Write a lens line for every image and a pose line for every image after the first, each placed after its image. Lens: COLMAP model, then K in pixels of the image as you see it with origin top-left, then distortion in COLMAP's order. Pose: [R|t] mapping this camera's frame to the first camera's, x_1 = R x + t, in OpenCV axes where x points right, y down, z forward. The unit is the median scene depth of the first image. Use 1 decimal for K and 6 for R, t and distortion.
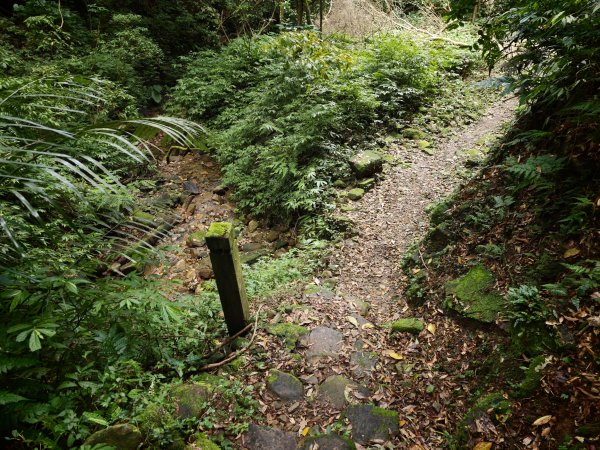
lens RADIAL K [[444.1, 0, 300.1], [0, 444.1, 223.9], [0, 0, 1]] dist [-0.013091, -0.001923]
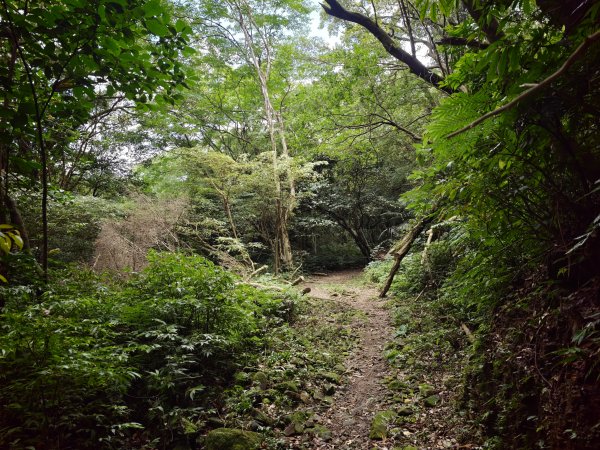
lens RADIAL K [[444.1, 0, 300.1], [0, 444.1, 224.0], [0, 0, 1]] dist [-0.013091, -0.001923]
pose [[0.913086, 0.004095, 0.407746, 0.139280], [0.227443, 0.824833, -0.517610, -0.133545], [-0.338442, 0.565362, 0.752212, 0.529292]]
